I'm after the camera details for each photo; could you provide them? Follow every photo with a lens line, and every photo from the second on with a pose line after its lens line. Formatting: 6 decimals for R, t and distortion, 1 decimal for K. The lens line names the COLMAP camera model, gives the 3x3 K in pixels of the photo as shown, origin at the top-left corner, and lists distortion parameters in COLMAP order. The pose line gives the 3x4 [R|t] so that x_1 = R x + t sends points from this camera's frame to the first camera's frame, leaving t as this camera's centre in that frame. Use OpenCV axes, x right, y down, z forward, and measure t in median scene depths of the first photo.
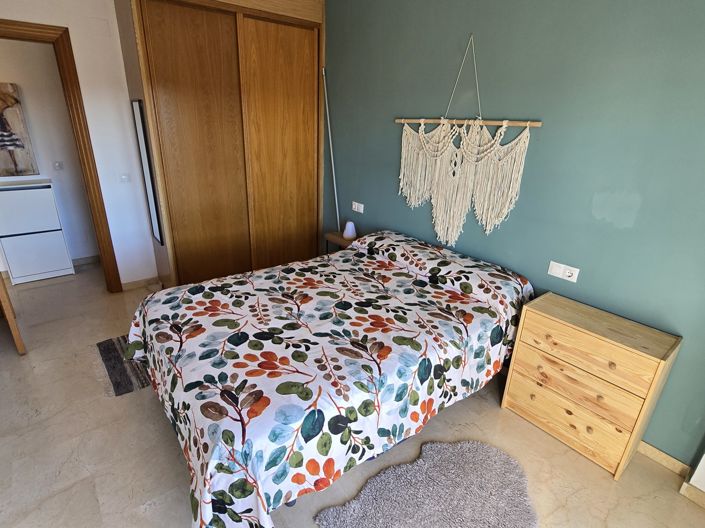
lens RADIAL K [[373.4, 0, 348.7], [0, 373.4, 263.9], [0, 0, 1]] dist [0.006677, -0.003203]
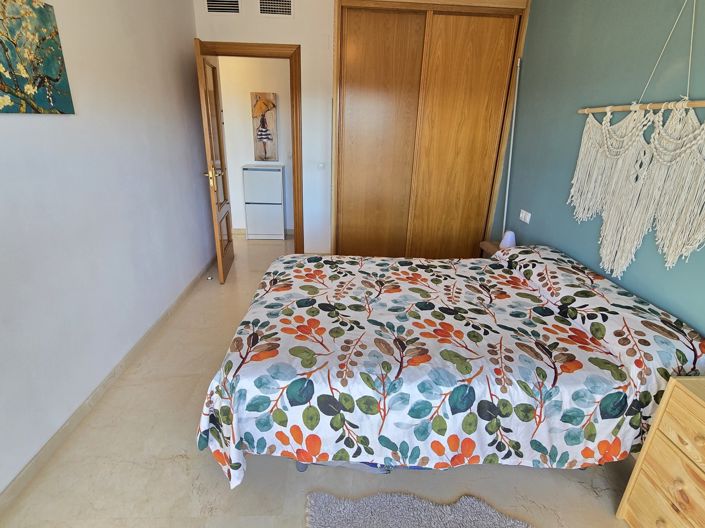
lens RADIAL K [[373.4, 0, 352.5], [0, 373.4, 263.3], [0, 0, 1]] dist [0.006677, -0.003203]
pose [[0.806849, 0.202284, -0.555046, 0.298363], [-0.221340, 0.974623, 0.033444, 0.017109], [0.547725, 0.095870, 0.831147, 0.122836]]
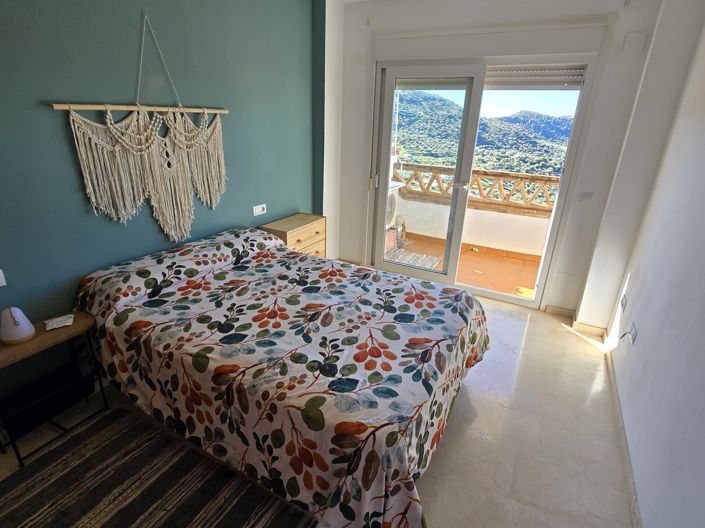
lens RADIAL K [[373.4, 0, 359.7], [0, 373.4, 260.6], [0, 0, 1]] dist [0.006677, -0.003203]
pose [[-0.399912, -0.372156, 0.837598, -0.850045], [0.287245, 0.816929, 0.500118, -0.411824], [-0.870380, 0.440599, -0.219799, 0.979452]]
